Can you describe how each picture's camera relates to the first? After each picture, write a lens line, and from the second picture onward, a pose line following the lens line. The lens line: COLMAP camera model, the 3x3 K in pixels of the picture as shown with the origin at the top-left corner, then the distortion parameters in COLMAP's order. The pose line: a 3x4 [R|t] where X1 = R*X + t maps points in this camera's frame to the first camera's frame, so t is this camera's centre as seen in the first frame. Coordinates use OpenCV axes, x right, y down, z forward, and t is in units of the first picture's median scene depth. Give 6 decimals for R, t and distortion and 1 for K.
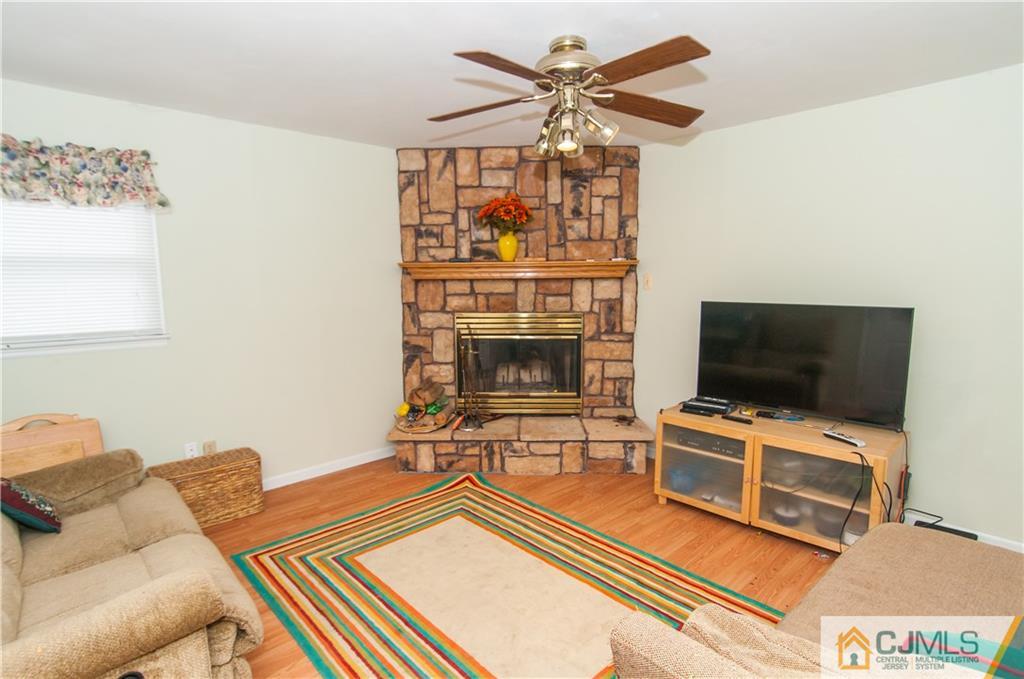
lens RADIAL K [[530.5, 0, 509.1], [0, 530.5, 340.3], [0, 0, 1]] dist [0.010451, -0.011858]
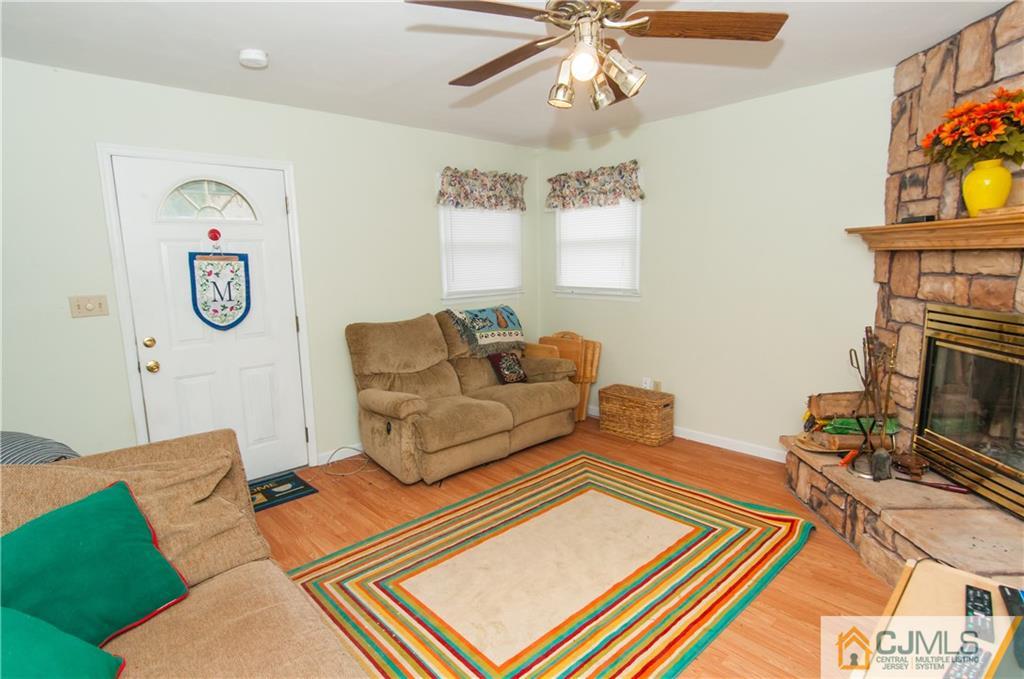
lens RADIAL K [[530.5, 0, 508.4], [0, 530.5, 337.5], [0, 0, 1]] dist [0.010451, -0.011858]
pose [[-0.015145, 0.160314, -0.986950, 0.639992], [-0.094968, 0.982370, 0.161027, -0.077807], [0.995365, 0.096168, 0.000347, 0.596567]]
